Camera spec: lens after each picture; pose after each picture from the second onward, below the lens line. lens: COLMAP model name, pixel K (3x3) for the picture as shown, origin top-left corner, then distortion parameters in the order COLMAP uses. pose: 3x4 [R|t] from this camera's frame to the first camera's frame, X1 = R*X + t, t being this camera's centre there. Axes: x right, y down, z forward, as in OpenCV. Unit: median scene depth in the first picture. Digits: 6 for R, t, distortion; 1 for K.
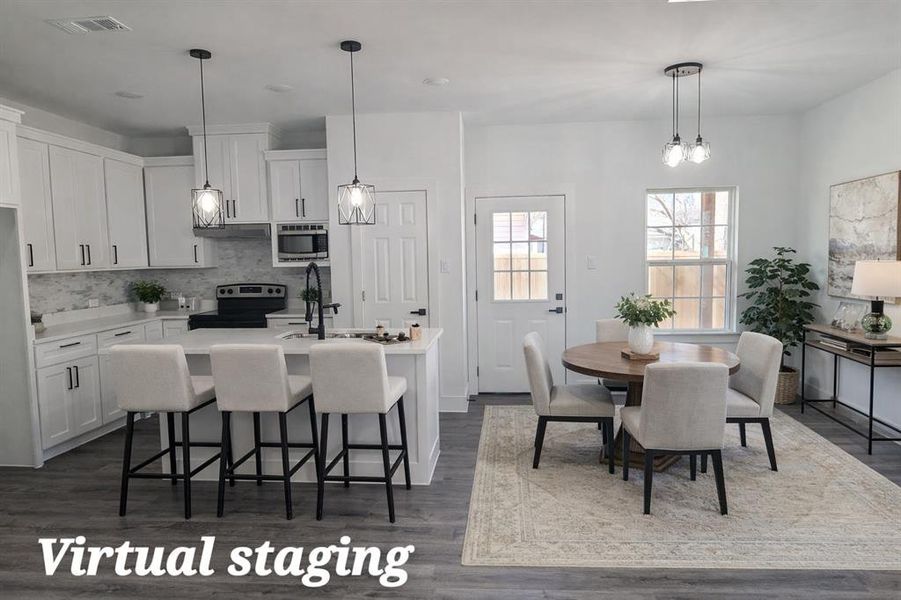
lens RADIAL K [[566.8, 0, 451.1], [0, 566.8, 307.5], [0, 0, 1]] dist [0.000111, 0.001544]
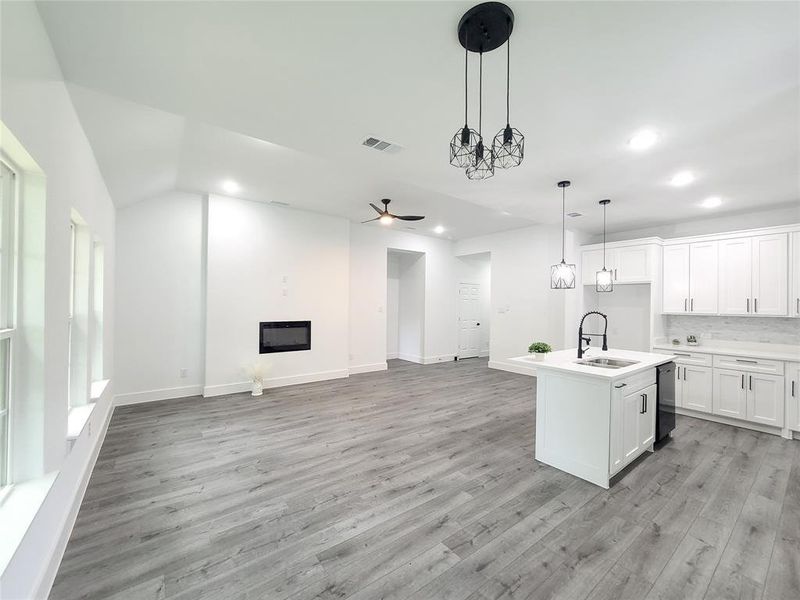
lens RADIAL K [[327.0, 0, 399.4], [0, 327.0, 301.1], [0, 0, 1]] dist [0.002848, 0.000097]
pose [[-0.748147, 0.000691, -0.663533, 0.529215], [-0.060090, 0.995820, 0.068790, -0.094164], [0.660807, 0.091336, -0.744978, 0.900707]]
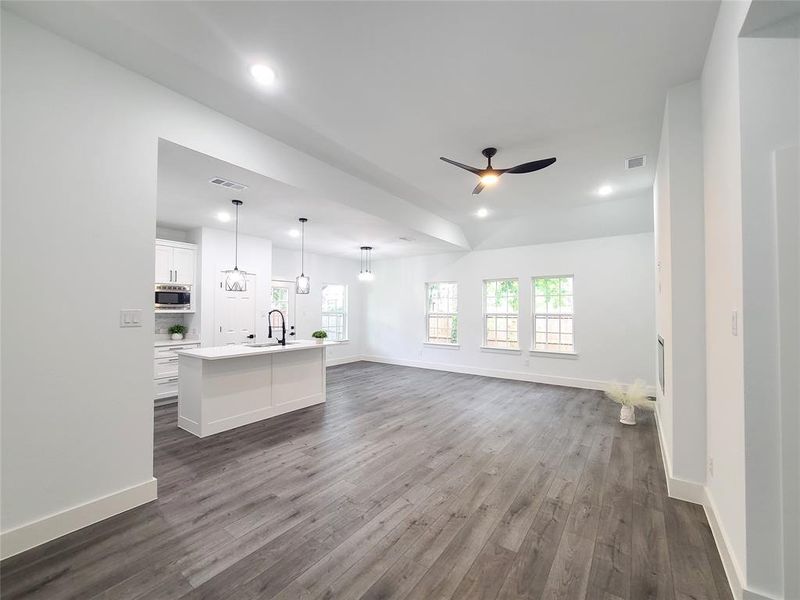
lens RADIAL K [[327.0, 0, 399.0], [0, 327.0, 305.3], [0, 0, 1]] dist [0.002848, 0.000097]
pose [[0.525646, 0.028225, 0.850235, -0.702562], [0.066815, 0.994992, -0.074338, 0.017599], [-0.848076, 0.095884, 0.521128, -0.018236]]
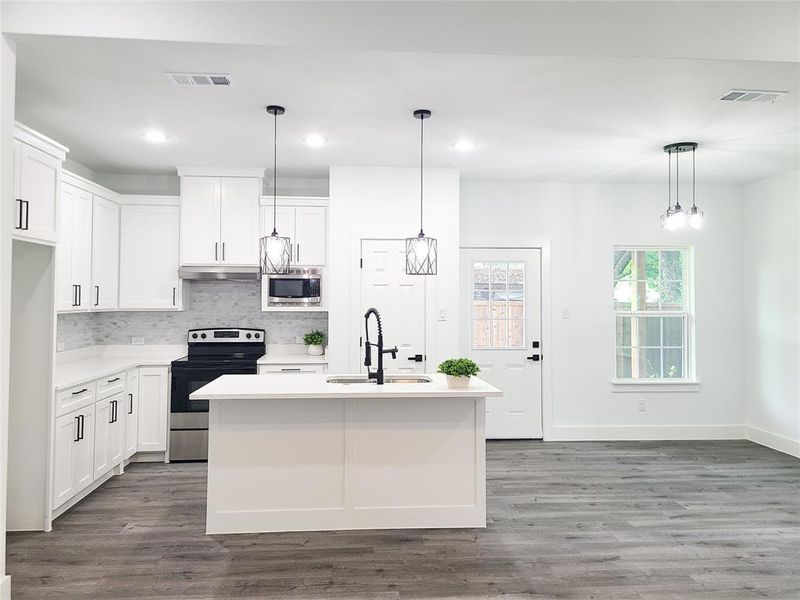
lens RADIAL K [[600.3, 0, 396.6], [0, 600.3, 283.7], [0, 0, 1]] dist [0.053160, -0.029129]
pose [[0.987905, 0.025198, 0.152998, -0.245270], [-0.006858, 0.992842, -0.119235, 0.003749], [-0.154908, 0.116744, 0.981007, -0.061703]]
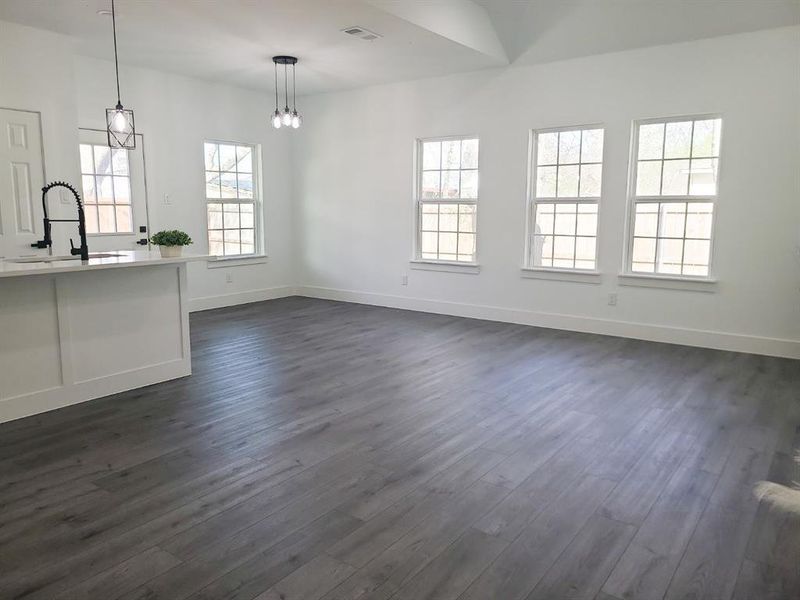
lens RADIAL K [[600.3, 0, 390.2], [0, 600.3, 287.8], [0, 0, 1]] dist [0.053160, -0.029129]
pose [[0.536340, -0.096215, 0.838500, -0.563700], [0.067321, 0.995192, 0.071134, 0.043787], [-0.841313, 0.018296, 0.540238, -0.024123]]
